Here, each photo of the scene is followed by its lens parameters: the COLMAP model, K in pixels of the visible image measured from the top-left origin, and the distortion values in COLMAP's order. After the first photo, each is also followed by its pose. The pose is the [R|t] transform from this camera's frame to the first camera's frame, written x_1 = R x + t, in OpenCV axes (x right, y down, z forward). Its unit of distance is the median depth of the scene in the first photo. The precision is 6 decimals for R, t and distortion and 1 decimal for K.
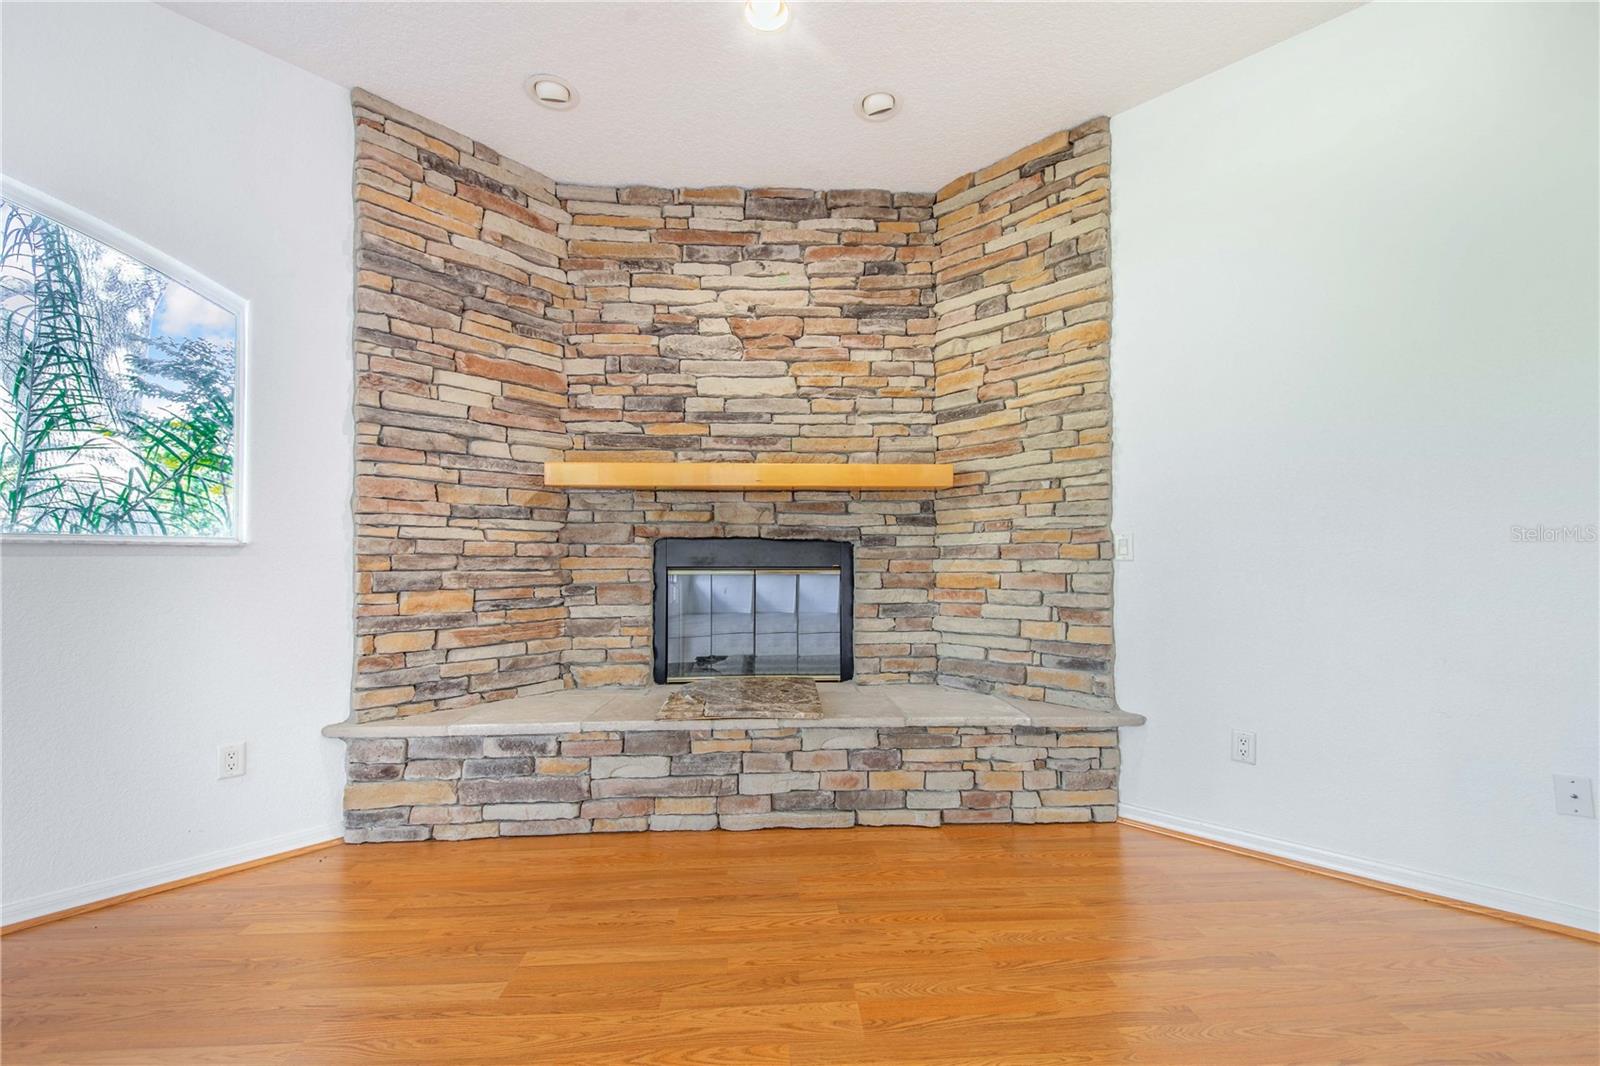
lens RADIAL K [[630.6, 0, 795.5], [0, 630.6, 547.9], [0, 0, 1]] dist [0.061613, -0.036201]
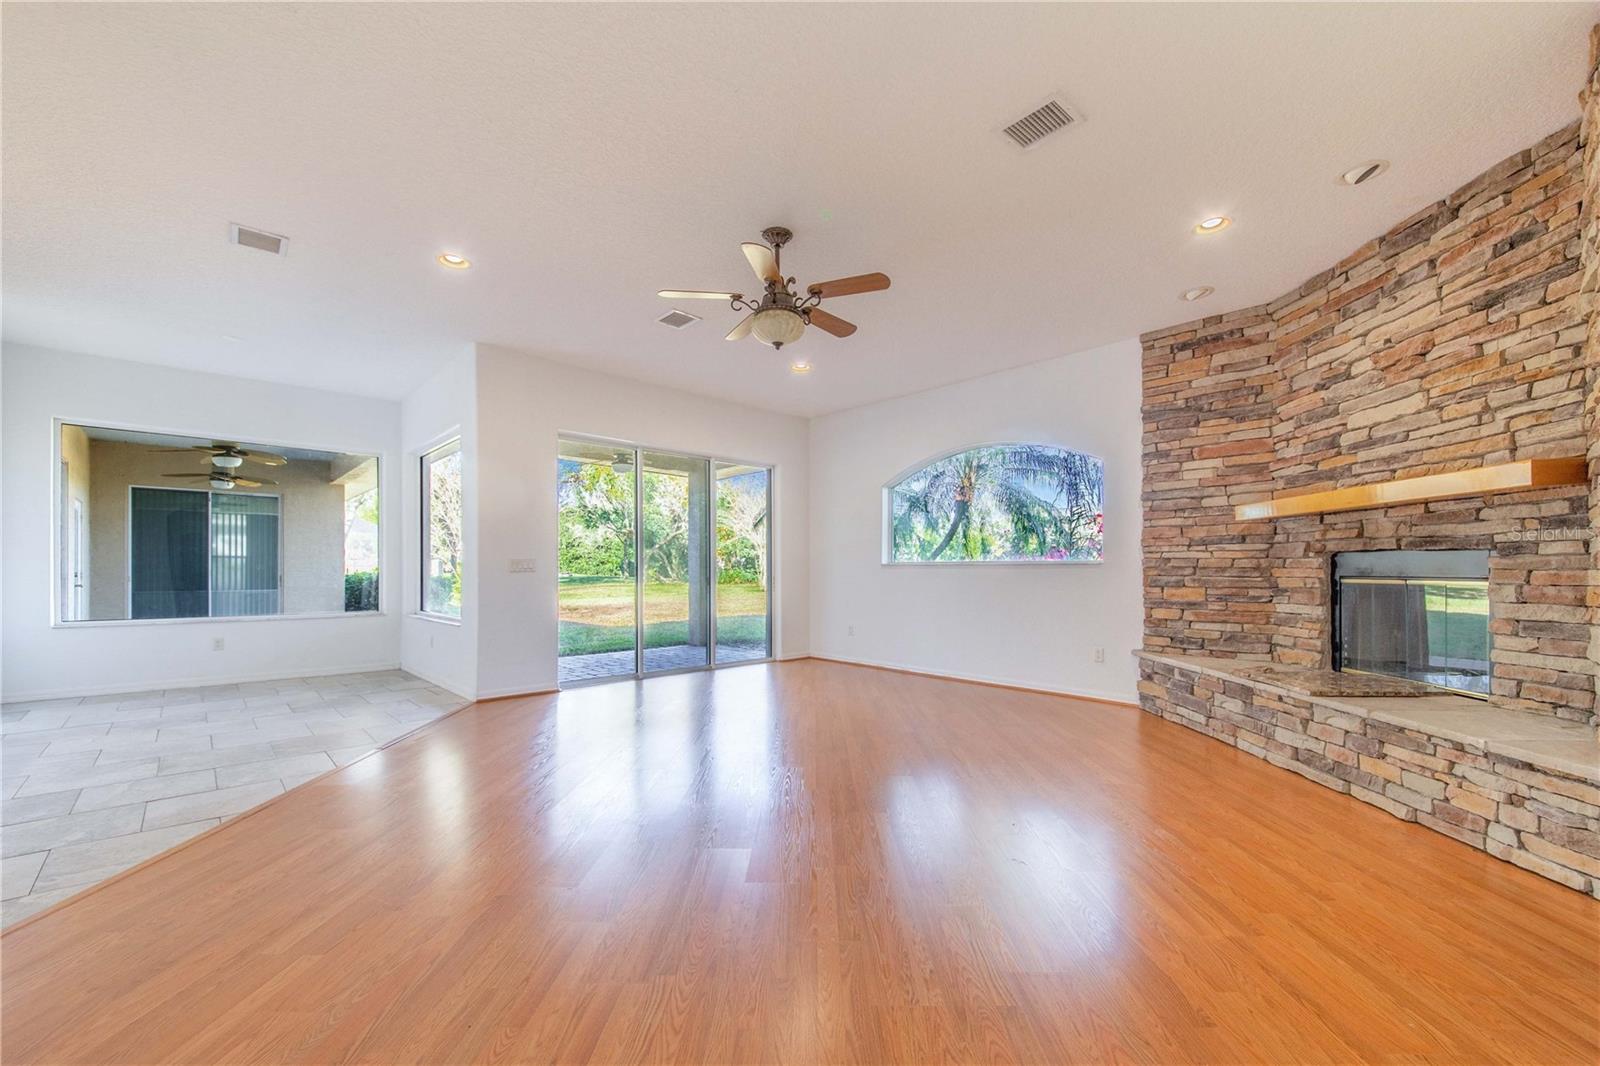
lens RADIAL K [[613.9, 0, 807.2], [0, 613.9, 559.2], [0, 0, 1]] dist [-0.000112, -0.007337]
pose [[-0.067046, -0.017245, -0.997601, 1.074725], [0.019090, 0.999645, -0.018563, 0.000298], [0.997567, -0.020289, -0.066693, 0.067029]]
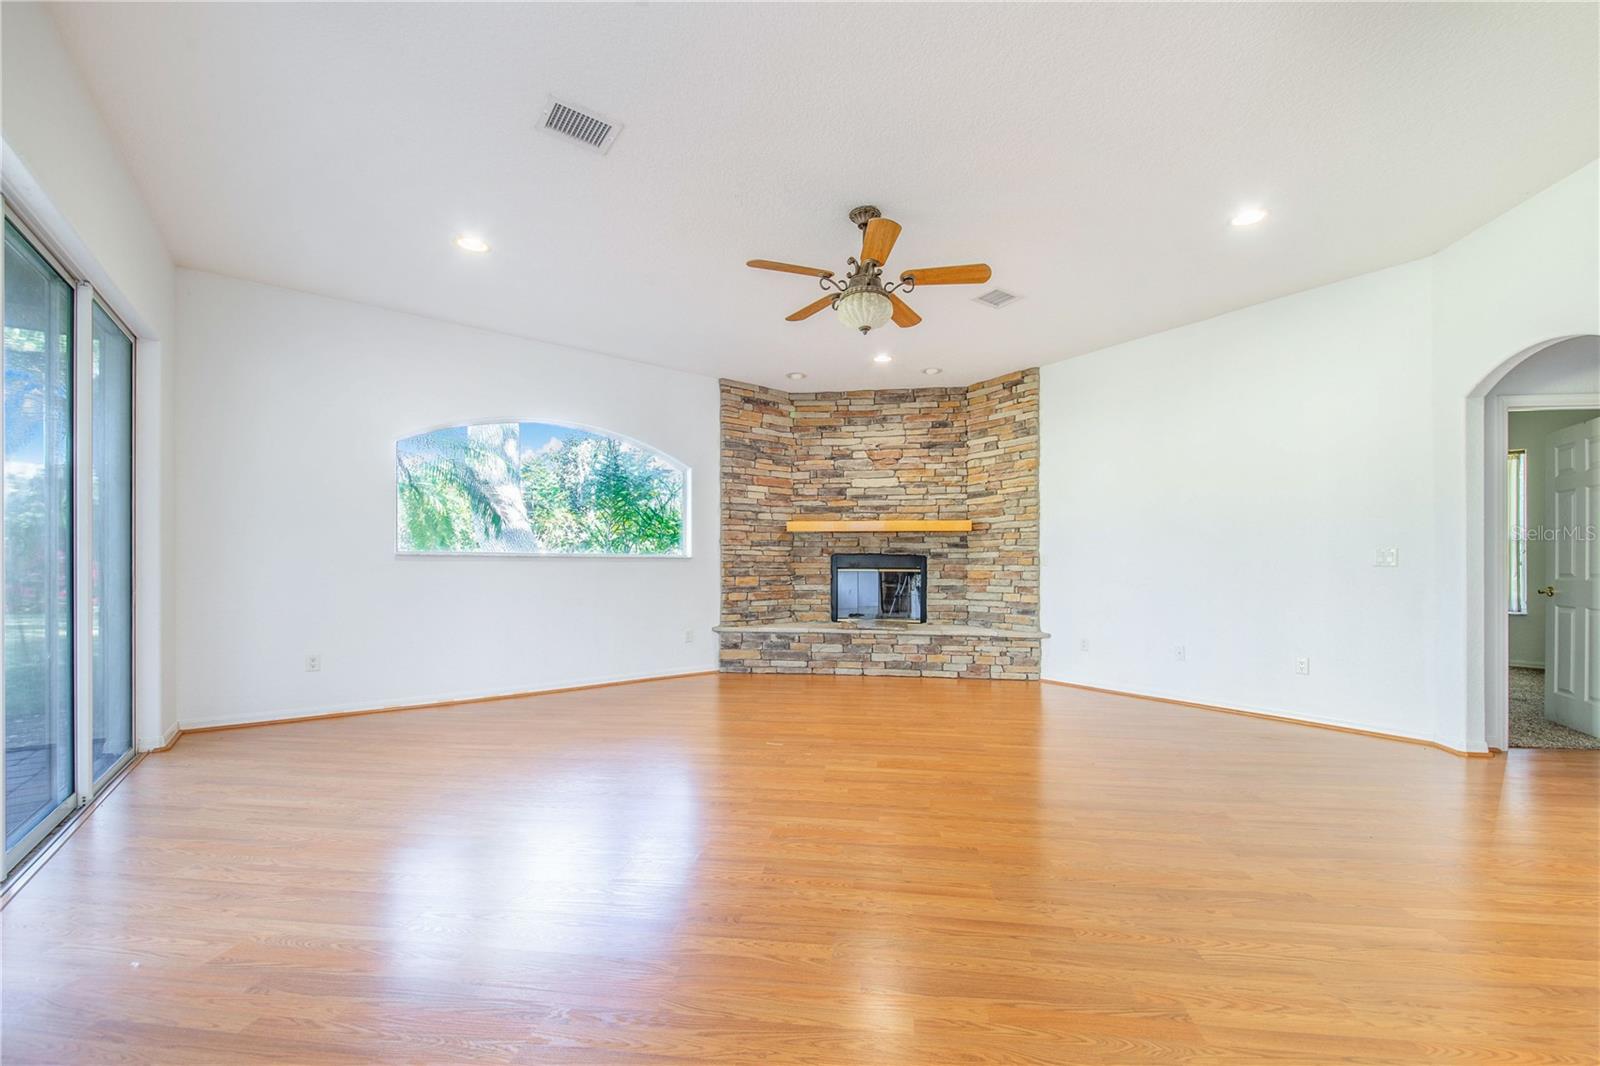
lens RADIAL K [[630.6, 0, 795.5], [0, 630.6, 547.9], [0, 0, 1]] dist [0.061613, -0.036201]
pose [[0.978193, 0.000232, -0.207700, 0.105672], [-0.001687, 0.999975, -0.006827, -0.021880], [0.207693, 0.007029, 0.978169, -1.164347]]
